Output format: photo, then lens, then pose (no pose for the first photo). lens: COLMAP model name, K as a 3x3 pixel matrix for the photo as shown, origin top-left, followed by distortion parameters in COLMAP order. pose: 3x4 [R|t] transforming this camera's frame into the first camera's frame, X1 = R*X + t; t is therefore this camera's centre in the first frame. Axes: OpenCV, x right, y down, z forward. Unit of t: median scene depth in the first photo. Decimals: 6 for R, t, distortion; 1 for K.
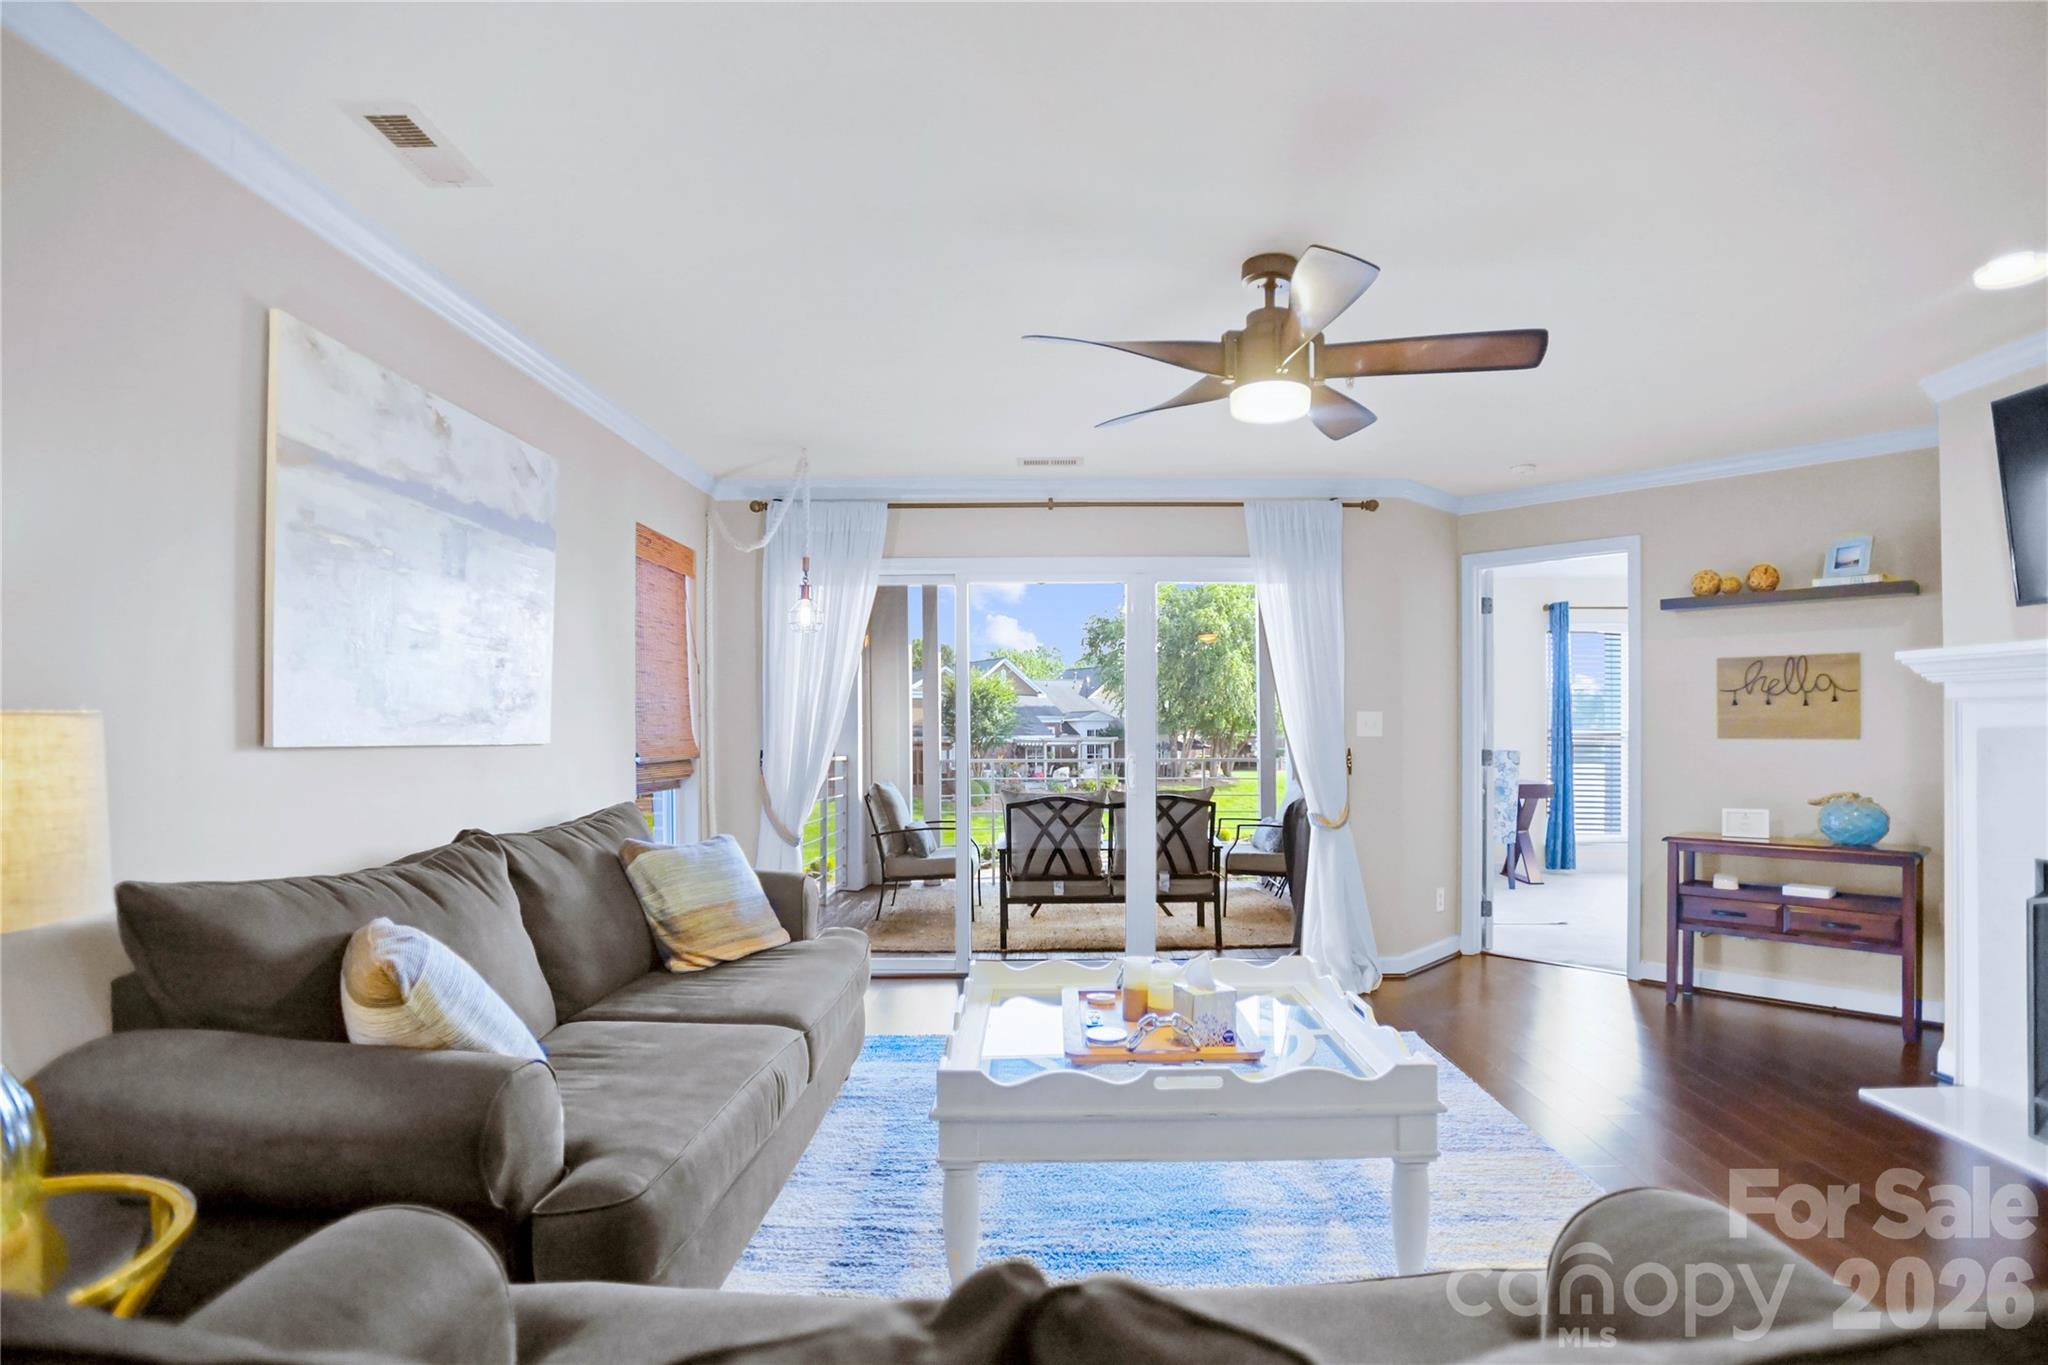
lens RADIAL K [[1082.9, 0, 1048.3], [0, 1082.9, 720.1], [0, 0, 1]] dist [-0.028670, 0.010273]
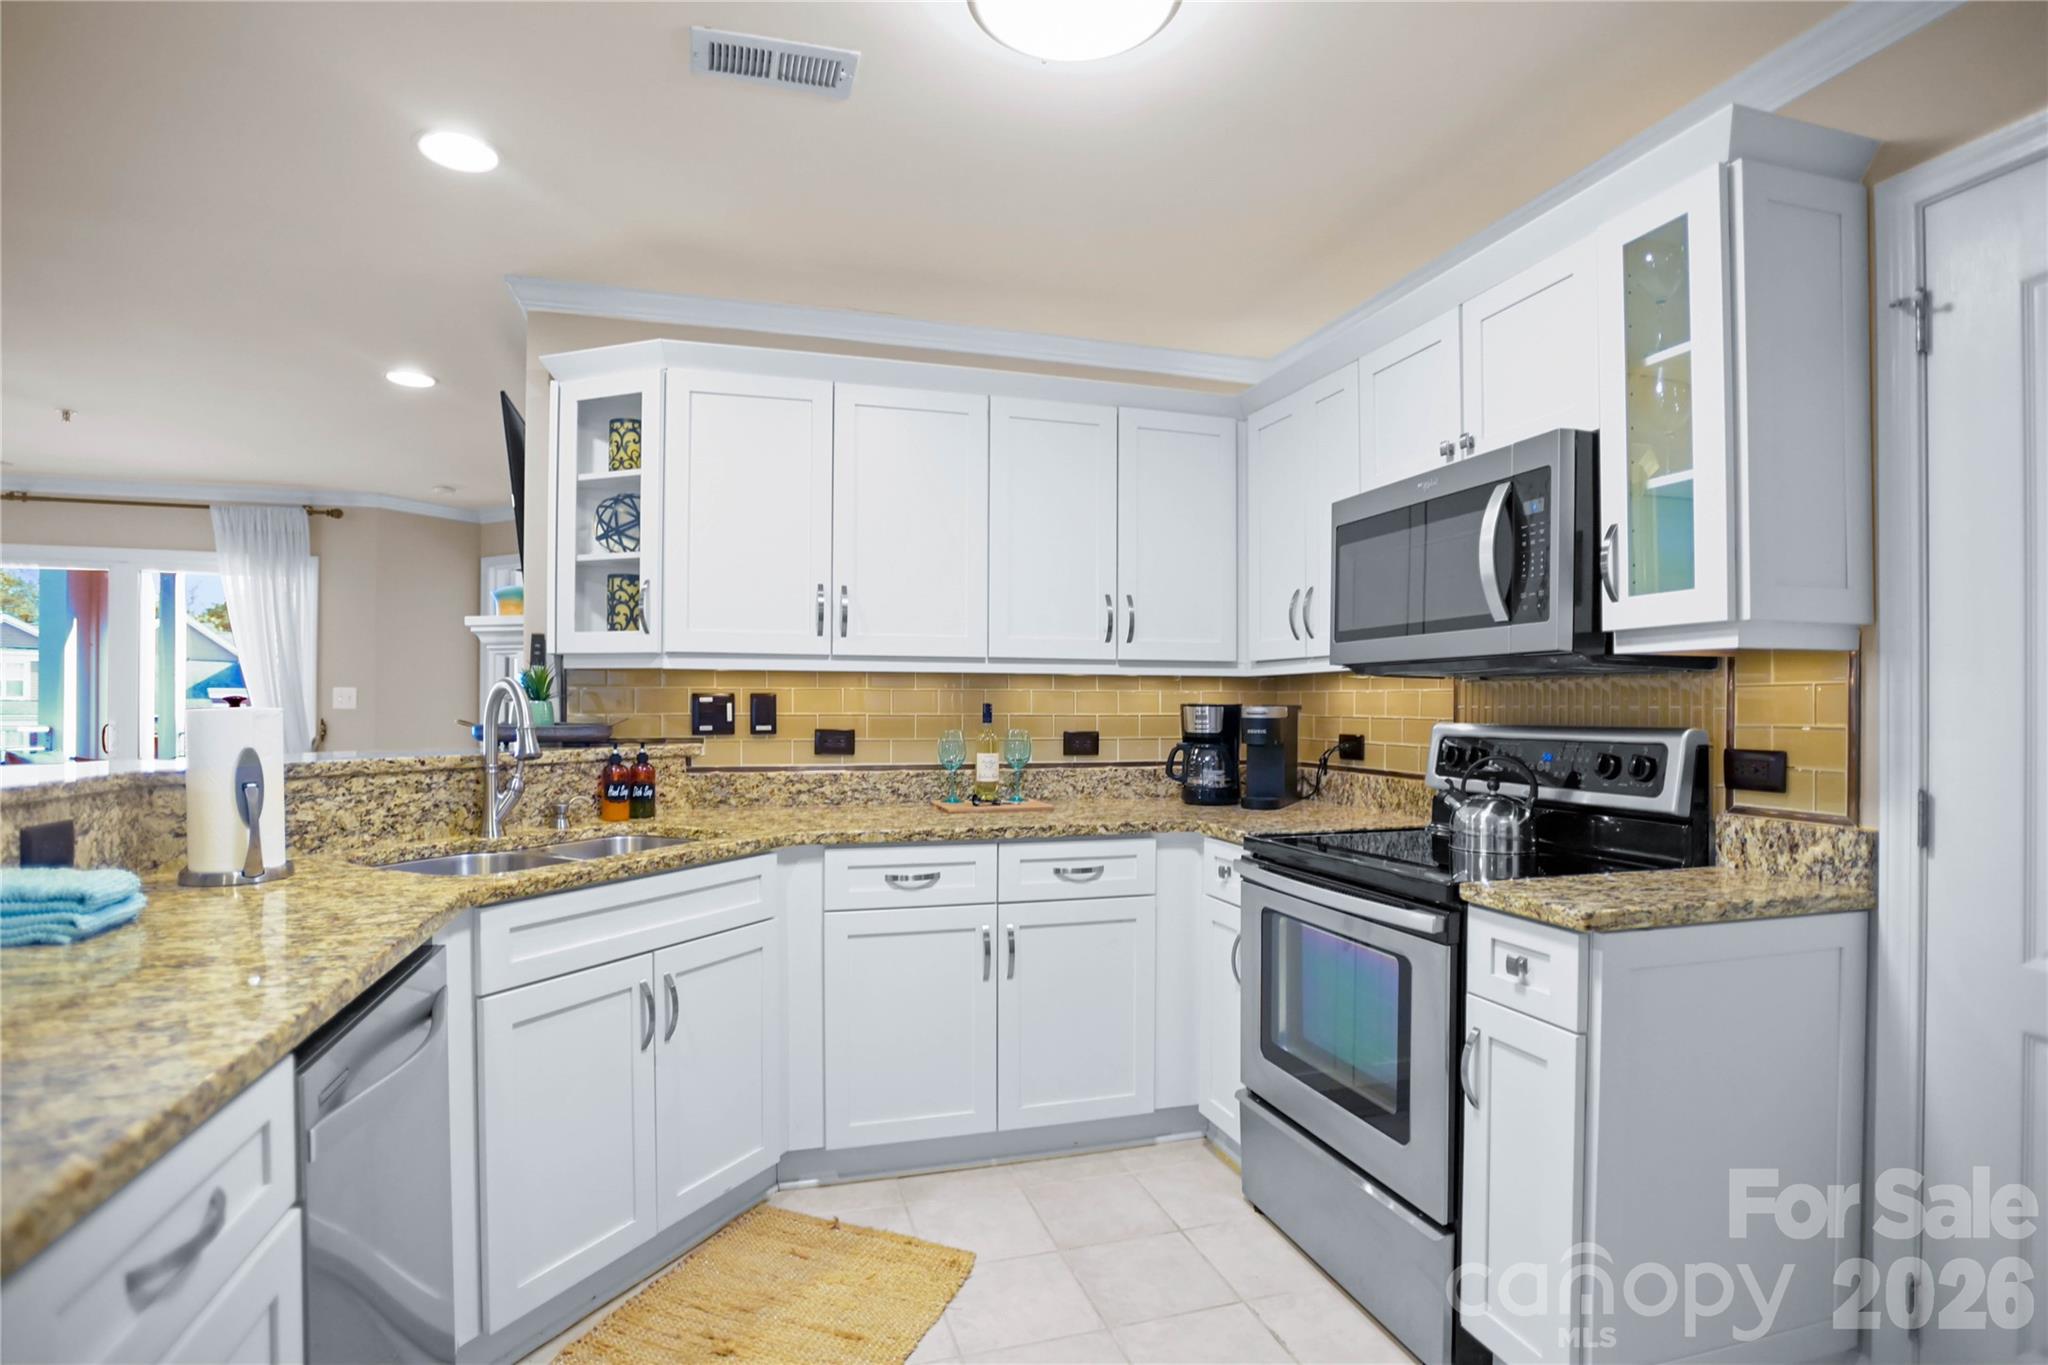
lens RADIAL K [[1082.9, 0, 1035.1], [0, 1082.9, 695.3], [0, 0, 1]] dist [-0.028670, 0.010273]
pose [[0.964369, 0.013286, 0.264225, 0.831254], [-0.012083, 0.999908, -0.006175, -0.001586], [-0.264283, 0.002762, 0.964441, -0.380983]]
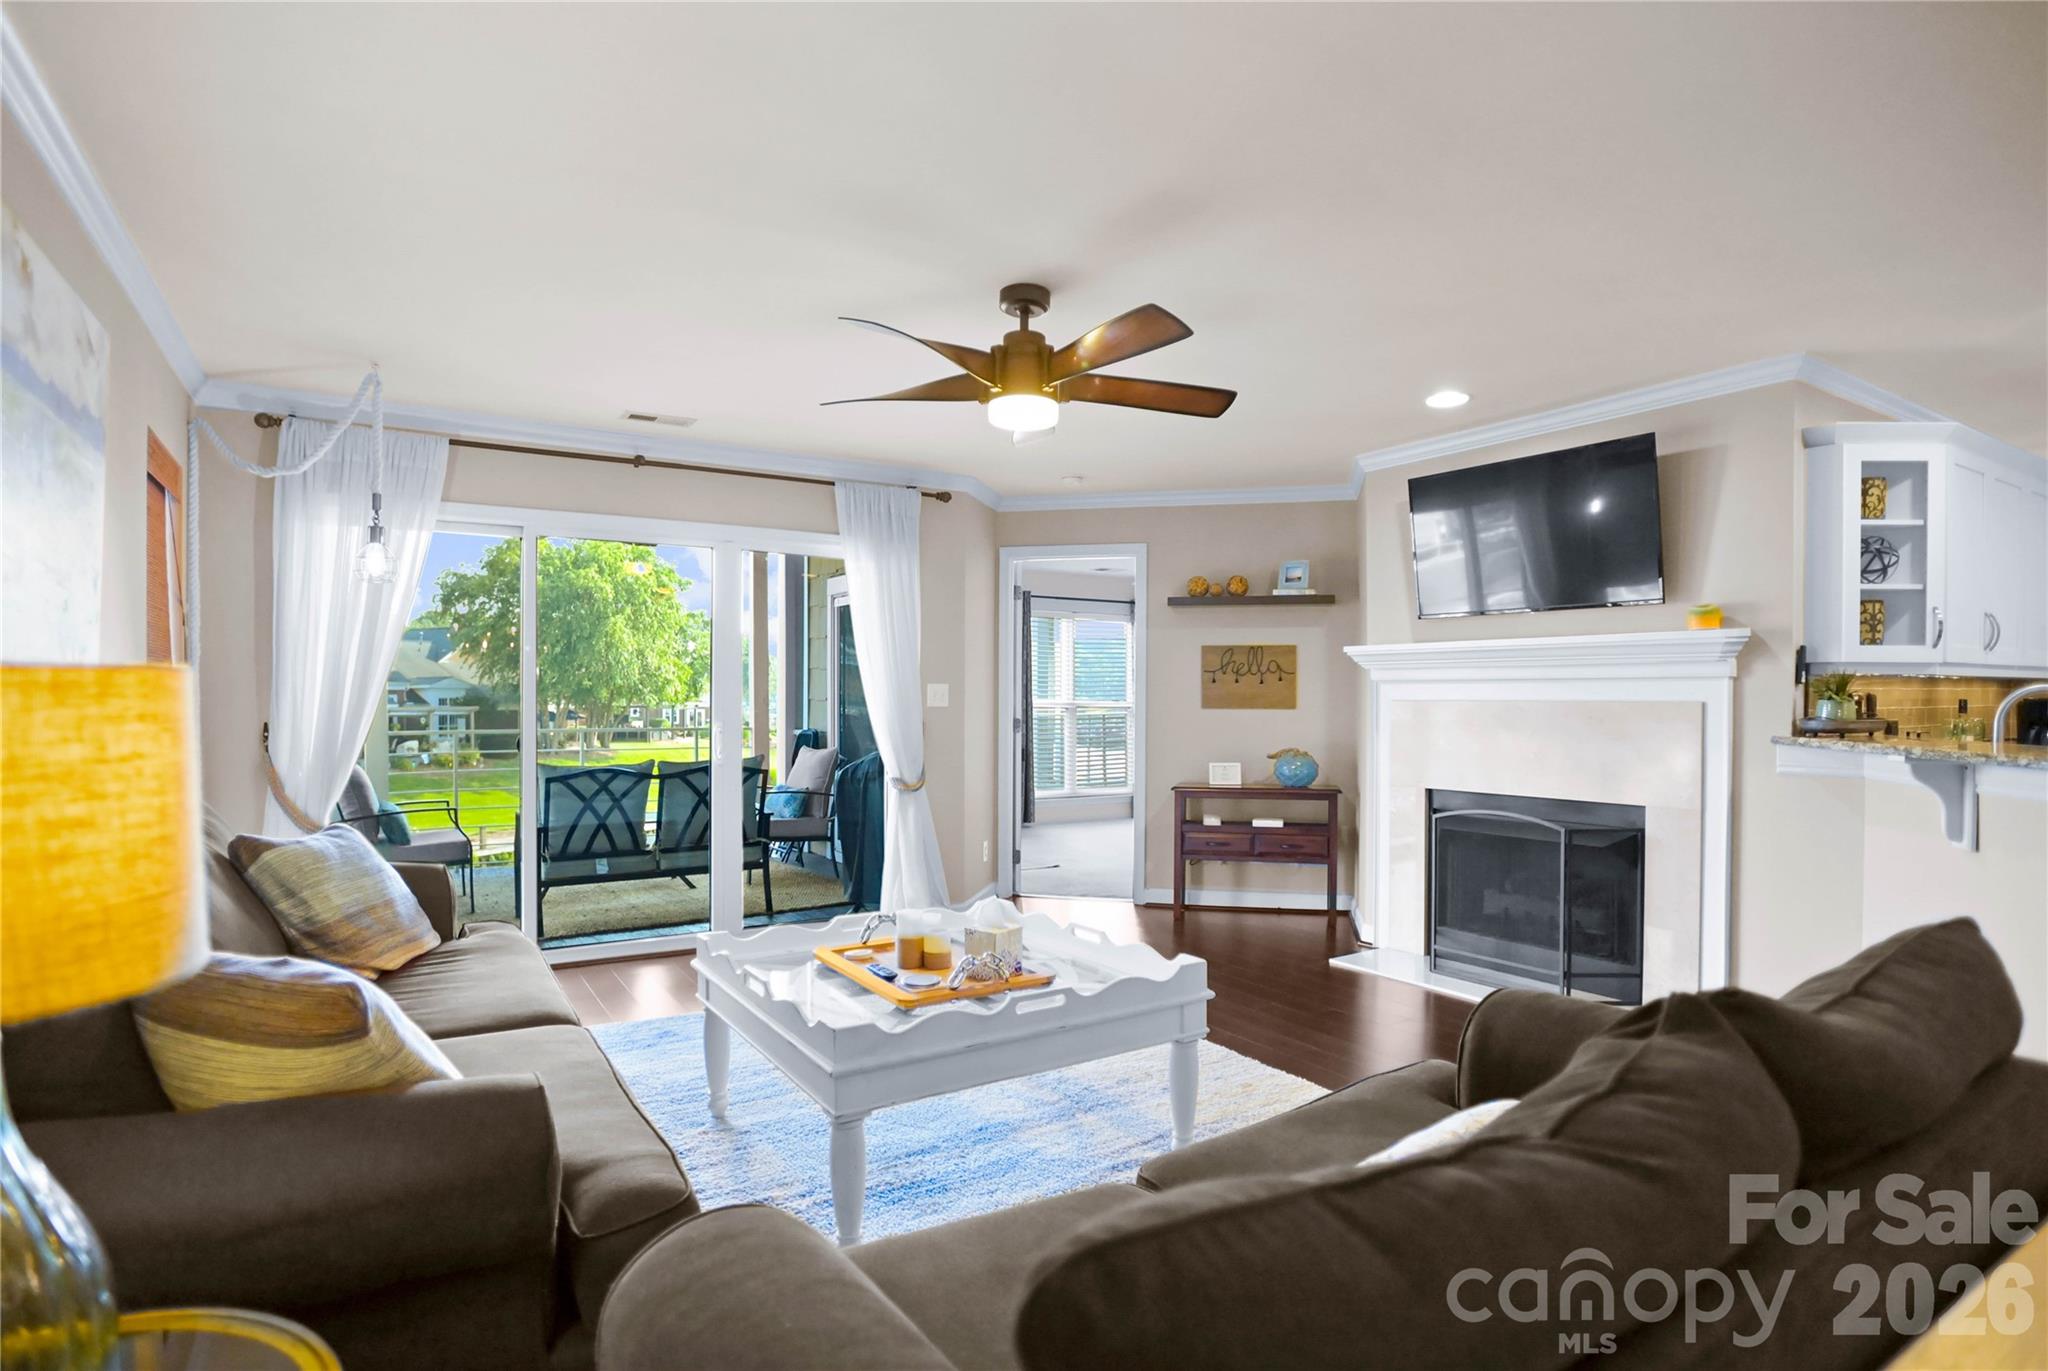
lens RADIAL K [[1082.9, 0, 1046.1], [0, 1082.9, 704.6], [0, 0, 1]] dist [-0.028670, 0.010273]
pose [[0.844084, 0.002299, 0.536206, -0.232862], [-0.009510, 0.999898, 0.010683, 0.000330], [-0.536126, -0.014116, 0.844020, 0.009878]]
